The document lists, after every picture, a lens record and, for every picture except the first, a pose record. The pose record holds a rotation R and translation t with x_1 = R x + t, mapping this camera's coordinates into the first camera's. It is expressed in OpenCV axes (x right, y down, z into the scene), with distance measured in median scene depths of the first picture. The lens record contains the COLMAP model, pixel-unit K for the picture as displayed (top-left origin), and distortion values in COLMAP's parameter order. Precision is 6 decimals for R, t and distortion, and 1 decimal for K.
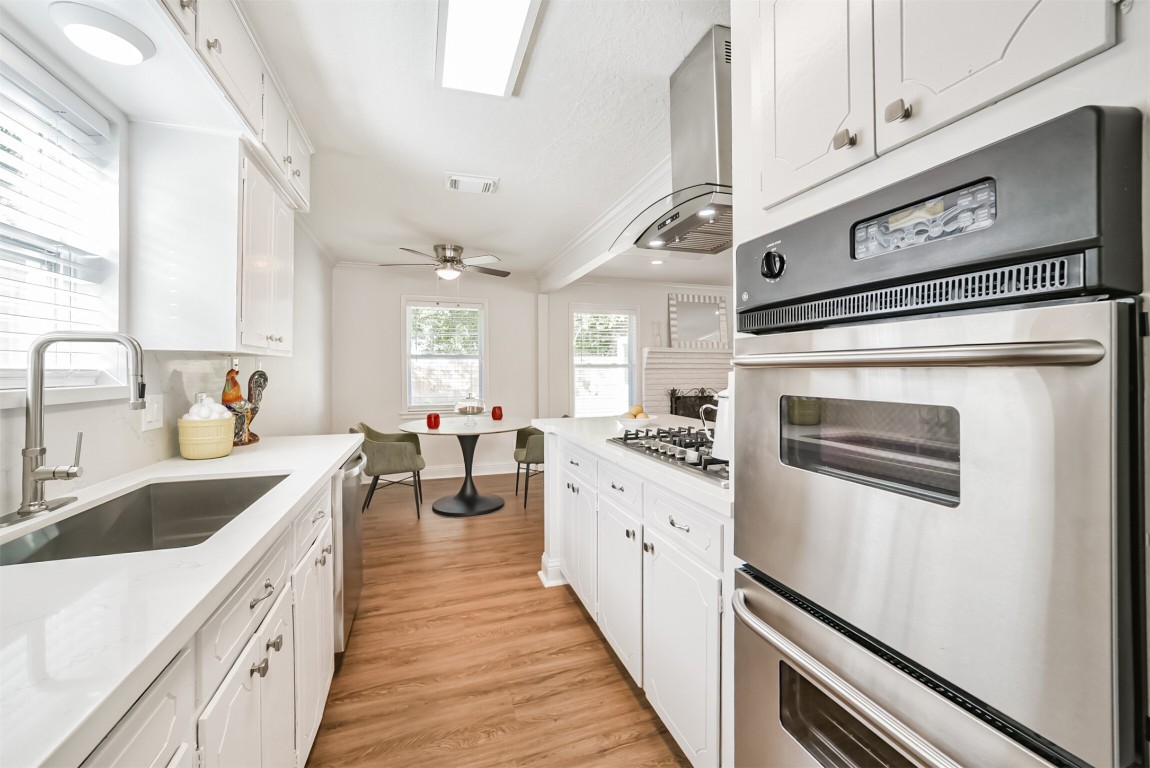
lens RADIAL K [[463.4, 0, 575.6], [0, 463.4, 369.4], [0, 0, 1]] dist [0.000622, 0.000134]
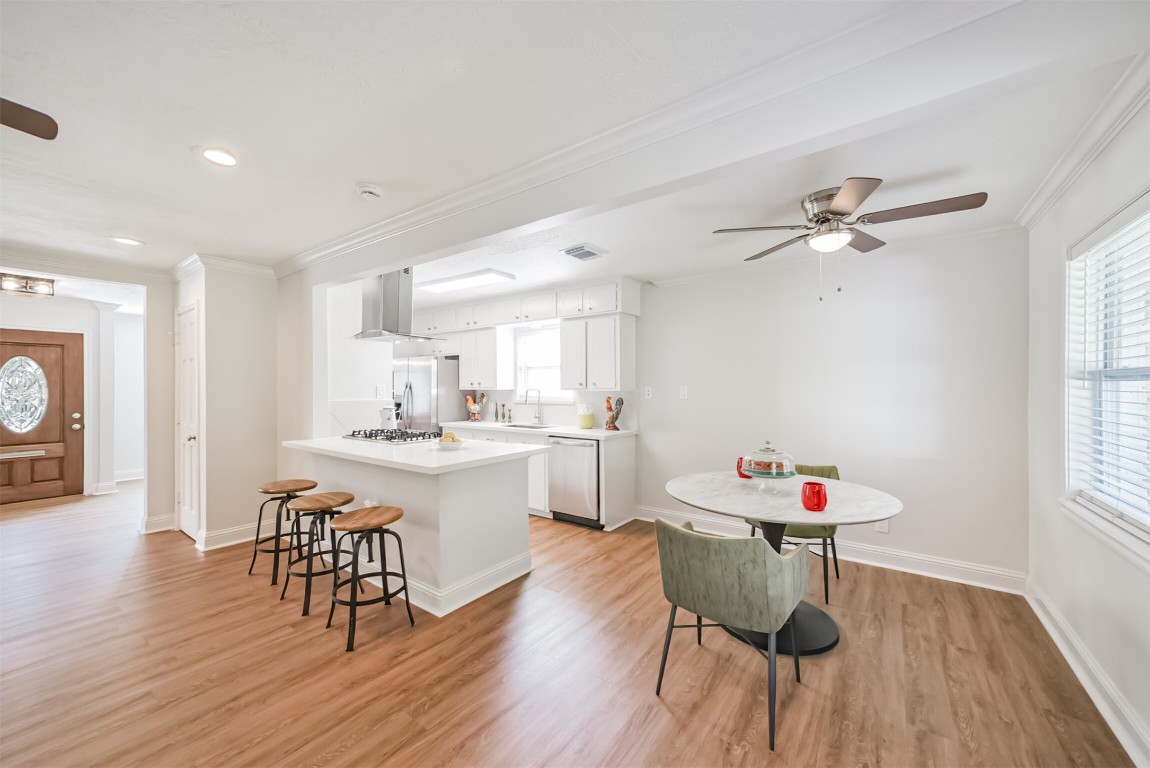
lens RADIAL K [[445.1, 0, 577.2], [0, 445.1, 390.5], [0, 0, 1]] dist [-0.026133, 0.009025]
pose [[-0.815100, 0.002593, -0.579314, 0.581083], [0.001155, 0.999995, 0.002851, -0.030195], [0.579319, 0.001655, -0.815099, 2.346924]]
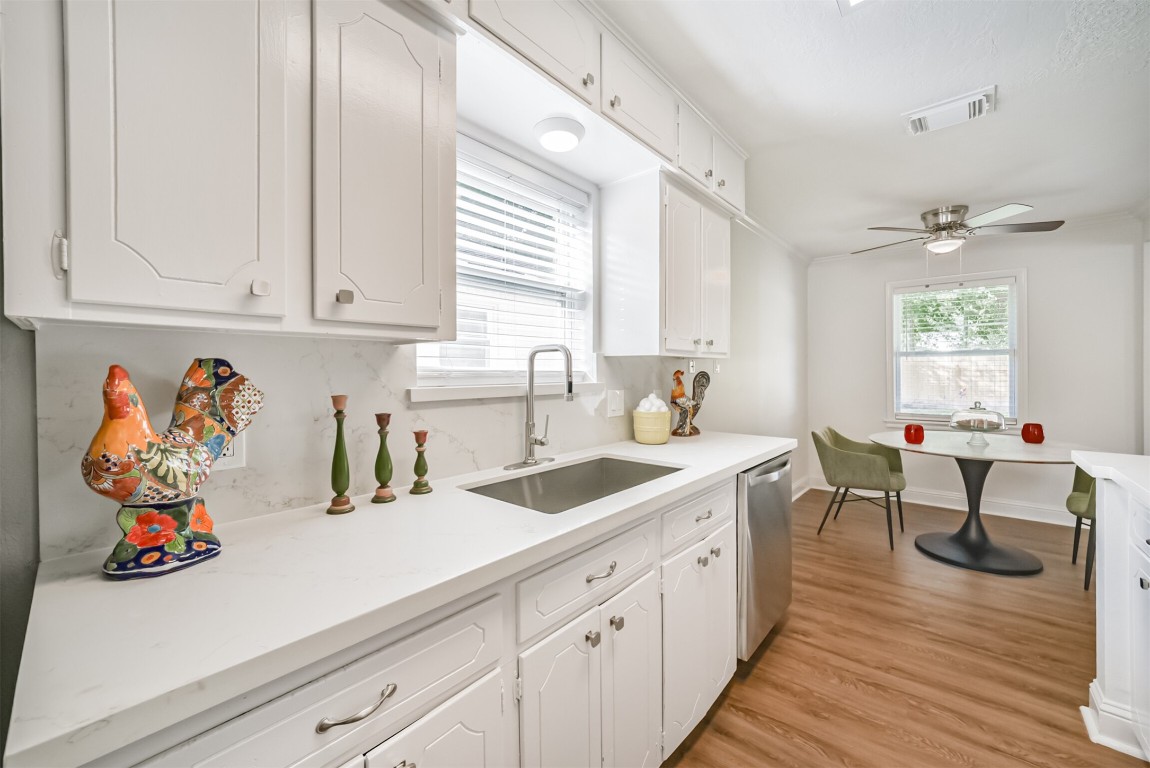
lens RADIAL K [[454.1, 0, 576.3], [0, 454.1, 372.4], [0, 0, 1]] dist [-0.023654, 0.009457]
pose [[0.514827, 0.000670, -0.857294, 0.093998], [0.004920, 0.999981, 0.003736, -0.000568], [0.857280, -0.006141, 0.514814, 0.166579]]
